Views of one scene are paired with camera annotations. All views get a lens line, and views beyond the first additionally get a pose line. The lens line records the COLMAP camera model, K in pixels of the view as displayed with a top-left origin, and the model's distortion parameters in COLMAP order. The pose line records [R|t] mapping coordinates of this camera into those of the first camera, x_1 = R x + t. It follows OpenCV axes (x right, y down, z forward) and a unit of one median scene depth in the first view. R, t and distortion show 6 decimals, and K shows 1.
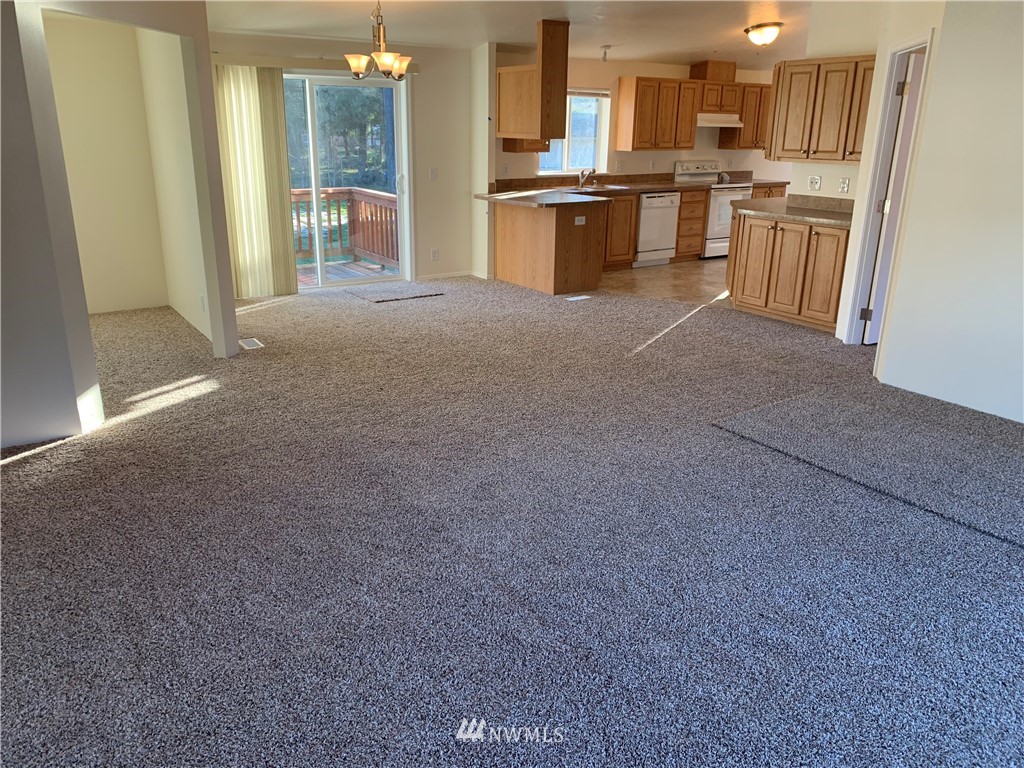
lens RADIAL K [[784.0, 0, 504.7], [0, 784.0, 379.3], [0, 0, 1]] dist [0.065823, -0.056772]
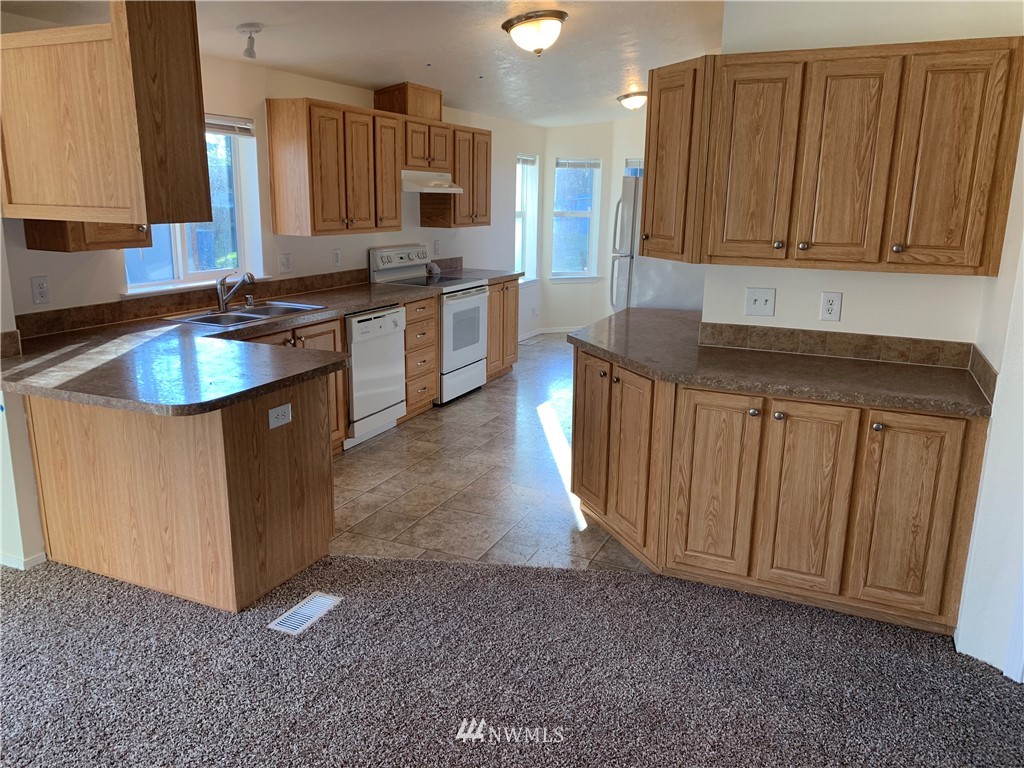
lens RADIAL K [[784.0, 0, 504.7], [0, 784.0, 379.3], [0, 0, 1]] dist [0.065823, -0.056772]
pose [[0.855640, -0.123545, 0.502610, -0.006661], [0.160211, 0.986620, -0.030225, -0.170042], [-0.492151, 0.106385, 0.863985, 0.526763]]
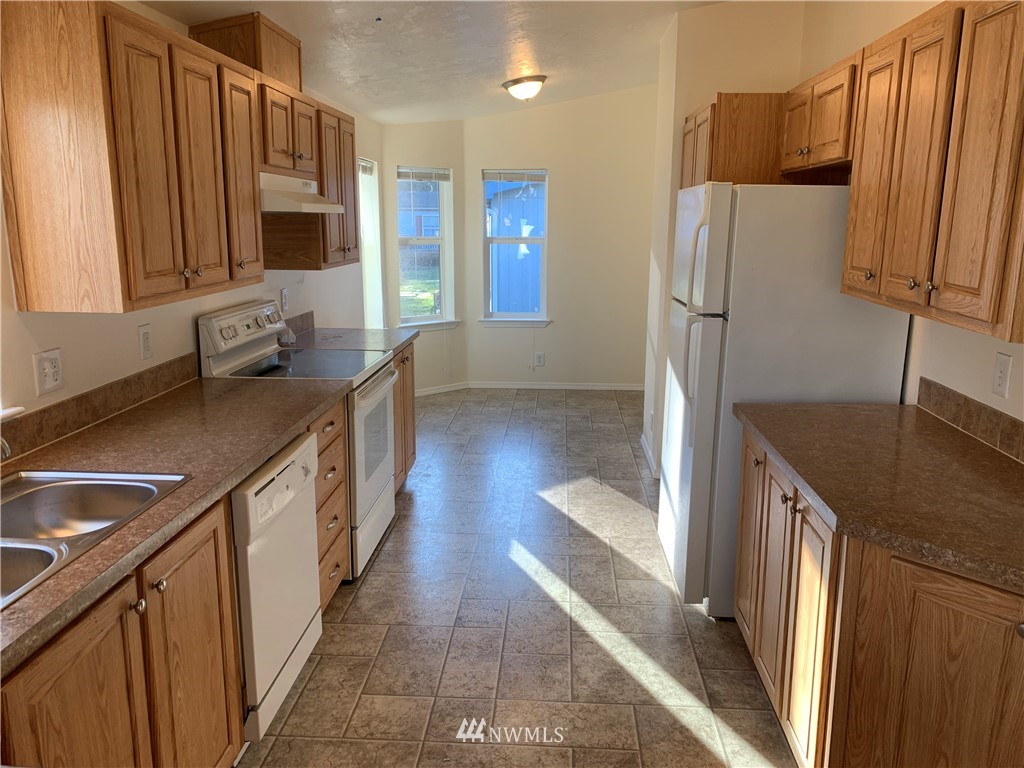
lens RADIAL K [[784.0, 0, 504.7], [0, 784.0, 379.3], [0, 0, 1]] dist [0.065823, -0.056772]
pose [[0.620118, -0.173049, 0.765185, 0.049868], [0.248323, 0.968514, 0.017788, -0.264315], [-0.744171, 0.178982, 0.643565, 0.823464]]
